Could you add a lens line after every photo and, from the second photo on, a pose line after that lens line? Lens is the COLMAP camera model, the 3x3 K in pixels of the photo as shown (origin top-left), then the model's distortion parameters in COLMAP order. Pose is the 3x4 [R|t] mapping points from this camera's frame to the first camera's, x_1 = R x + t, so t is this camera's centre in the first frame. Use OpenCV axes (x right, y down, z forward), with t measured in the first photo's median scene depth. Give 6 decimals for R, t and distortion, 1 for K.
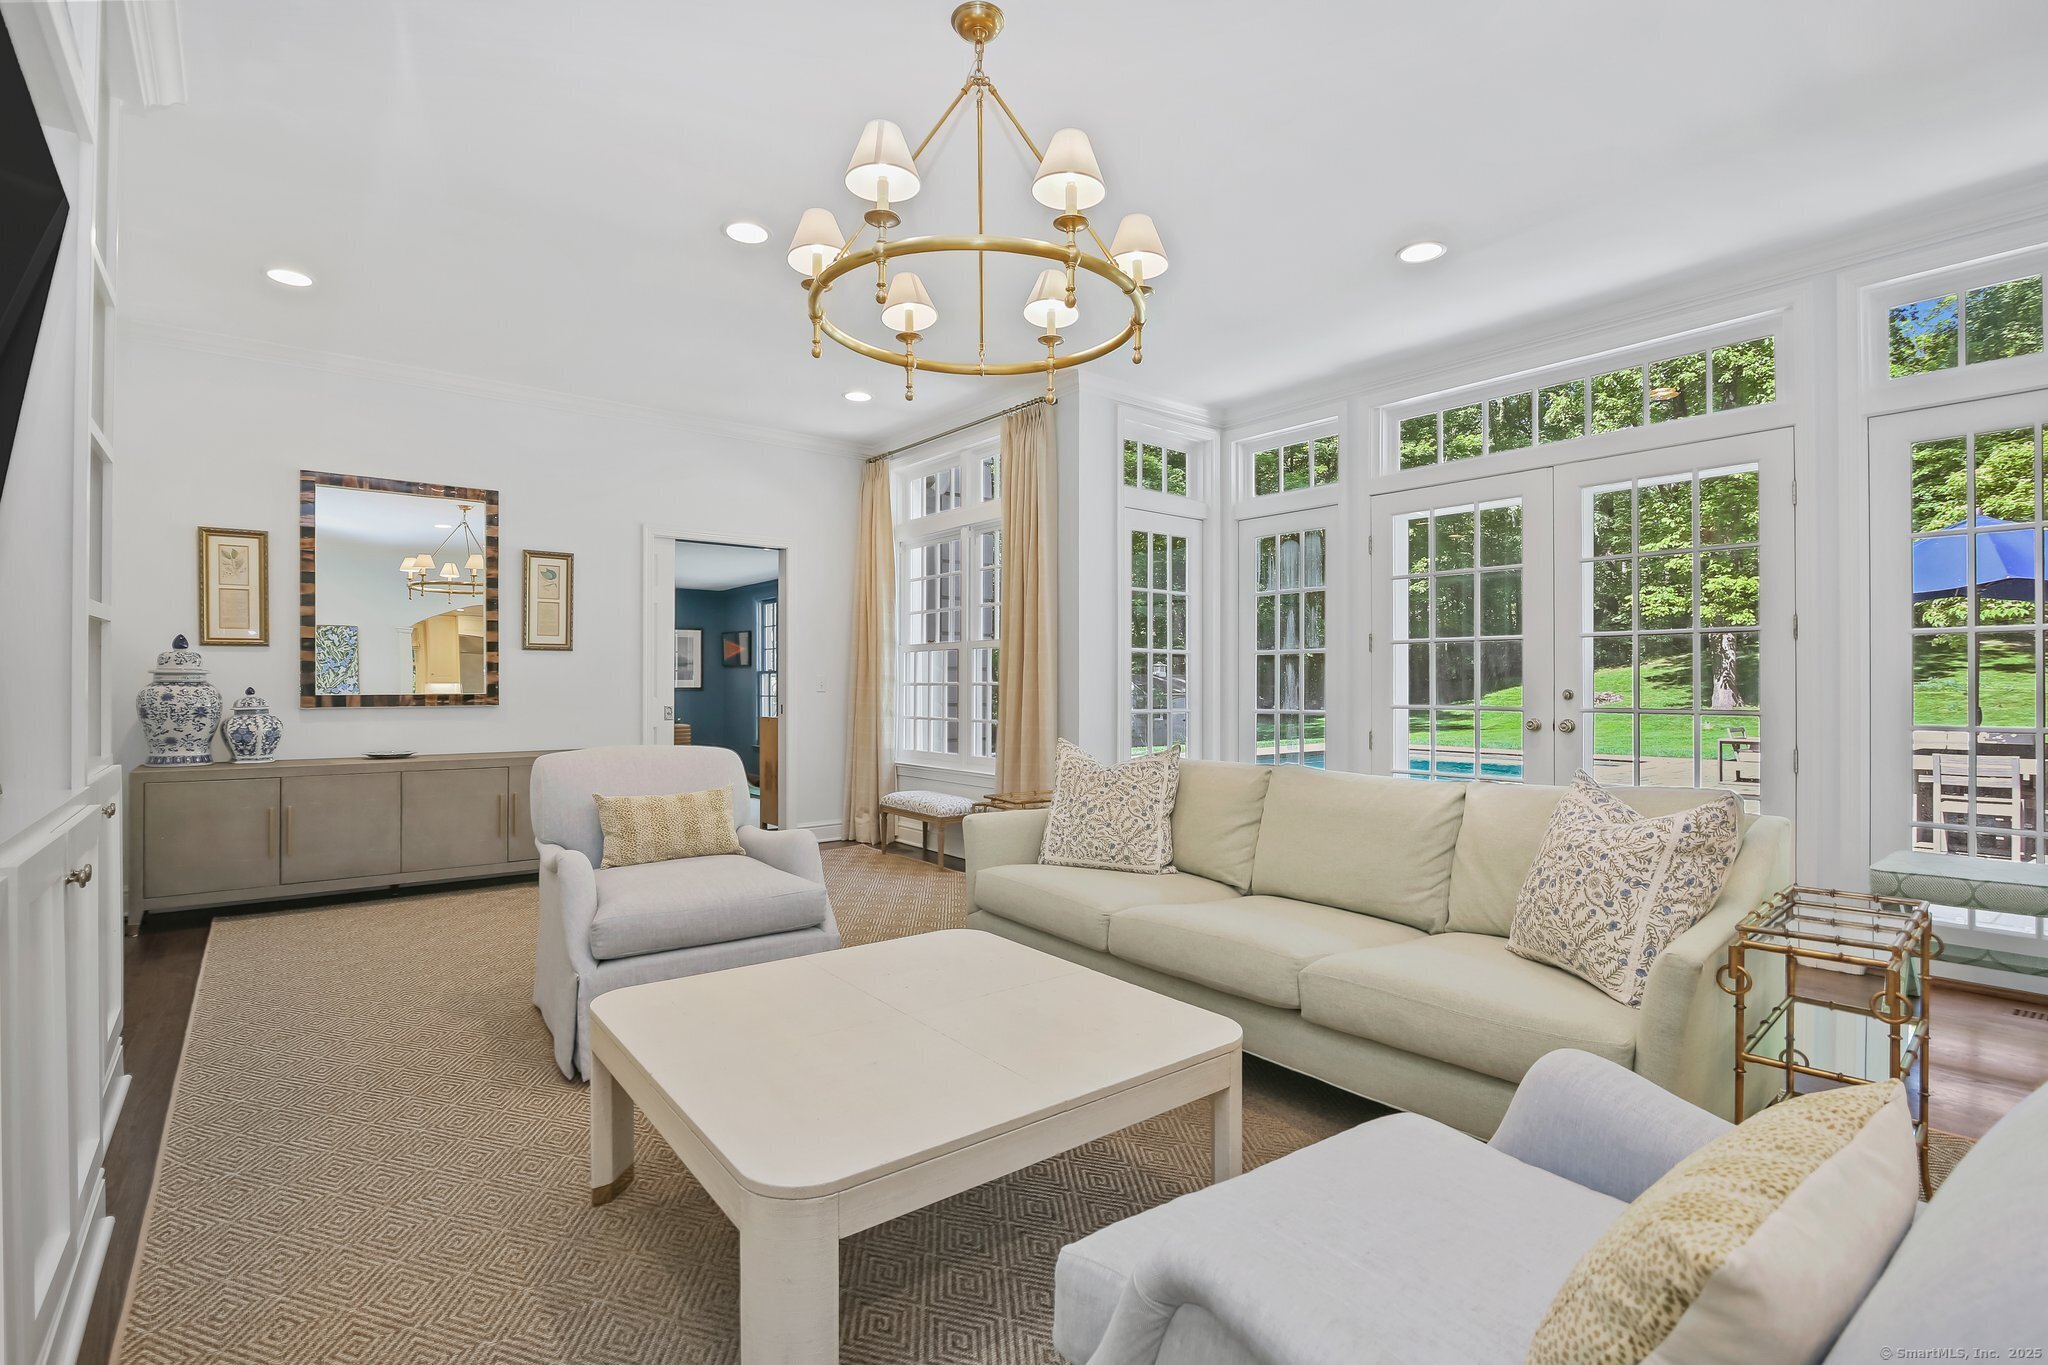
lens RADIAL K [[951.5, 0, 1017.2], [0, 951.5, 677.2], [0, 0, 1]] dist [-0.019849, 0.000762]
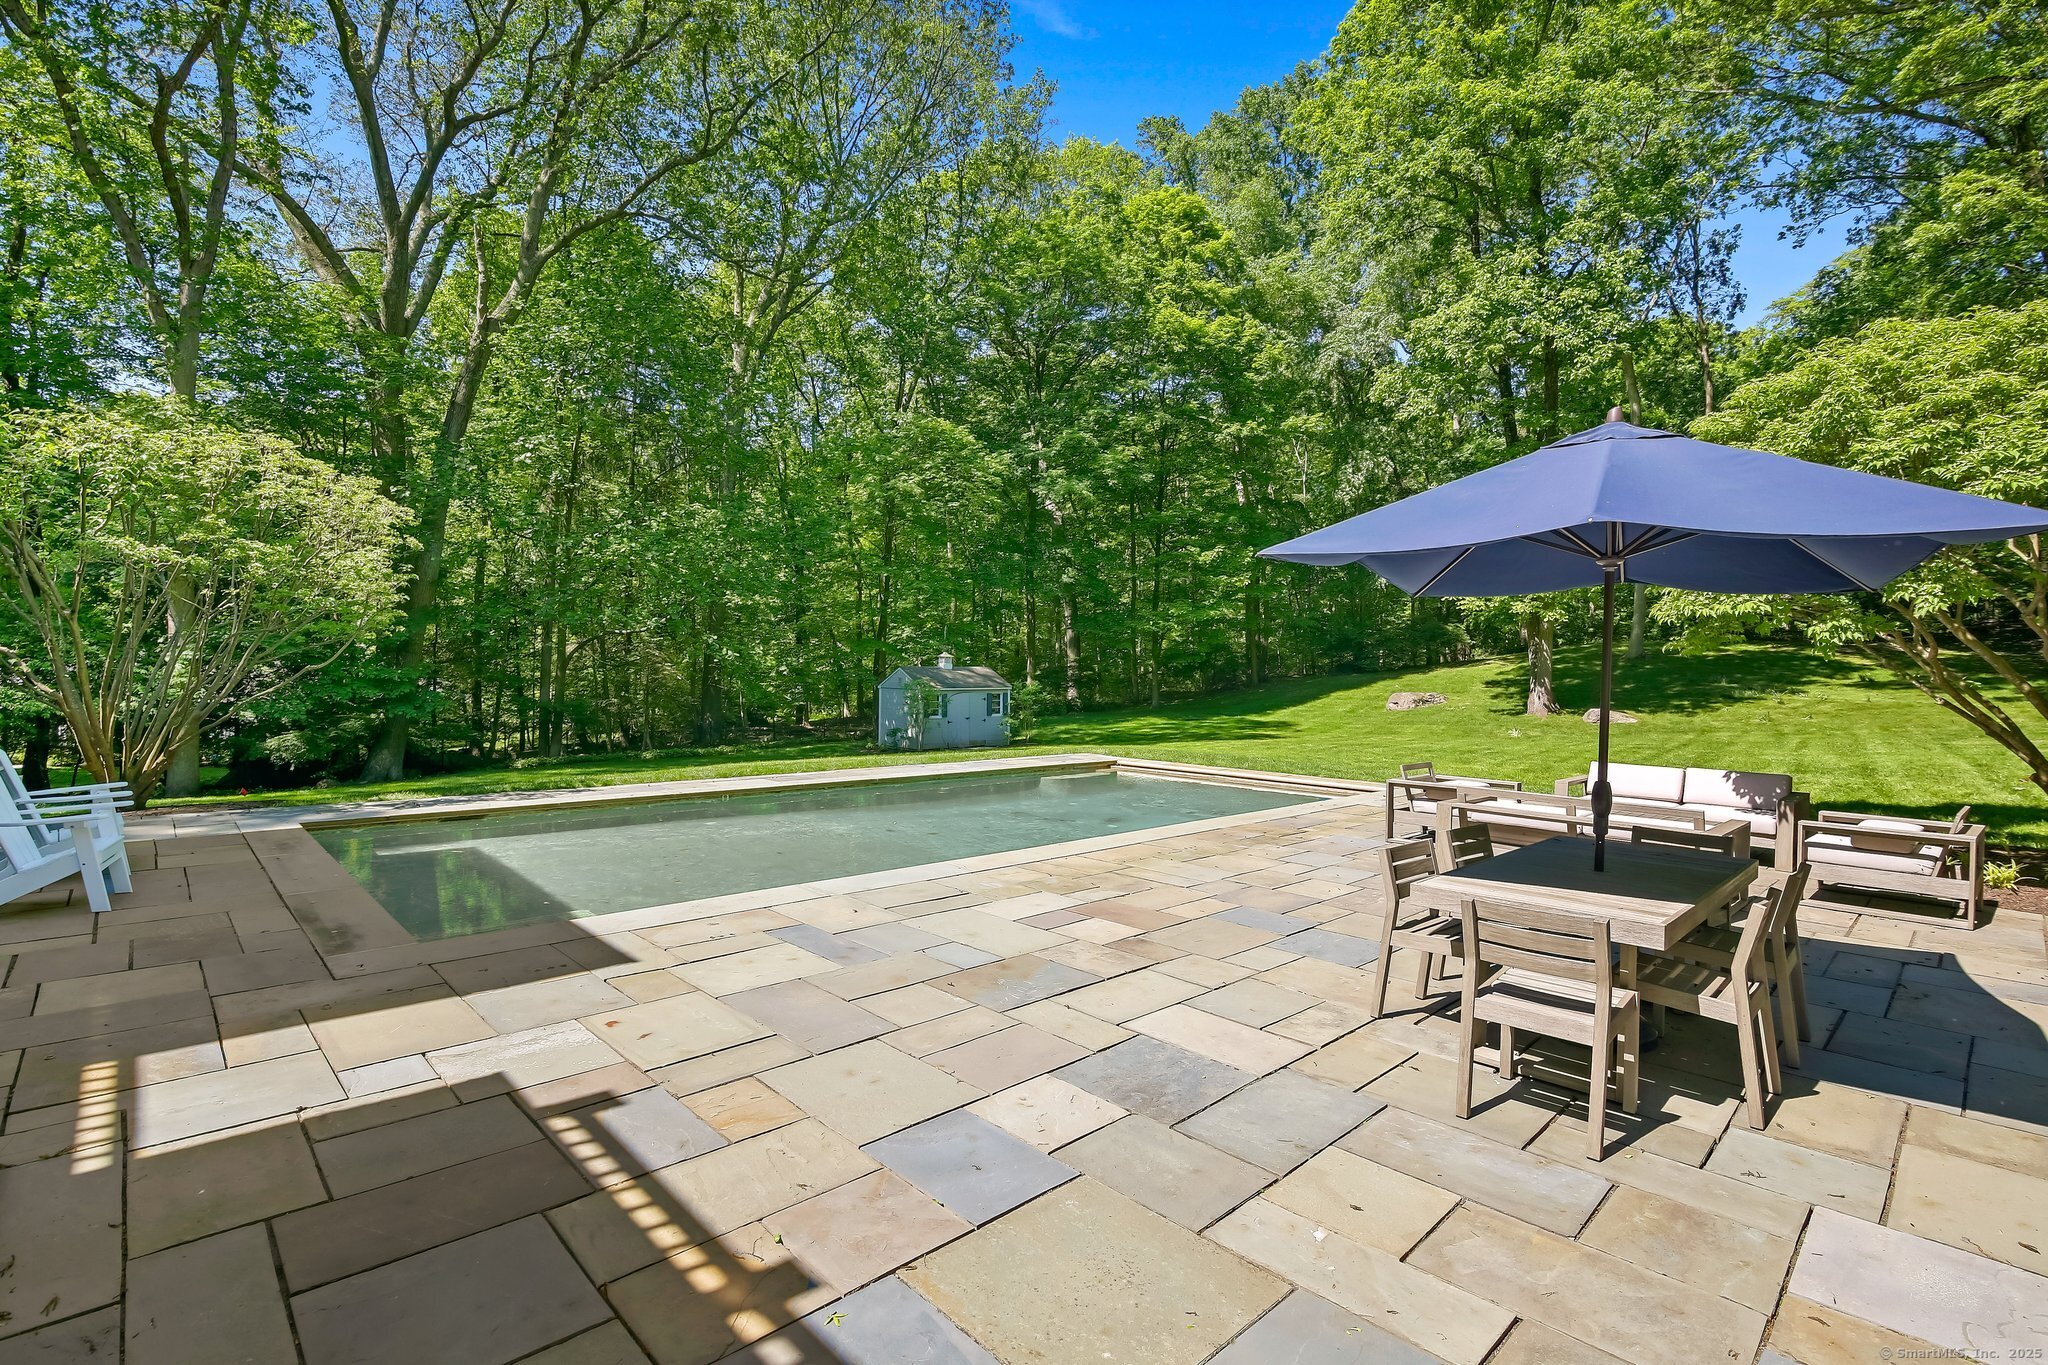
lens RADIAL K [[951.5, 0, 1017.2], [0, 951.5, 677.2], [0, 0, 1]] dist [-0.019849, 0.000762]
pose [[0.995873, 0.012993, 0.089819, 0.396950], [-0.014074, 0.999836, 0.011412, -0.017539], [-0.089656, -0.012629, 0.995893, 0.303206]]
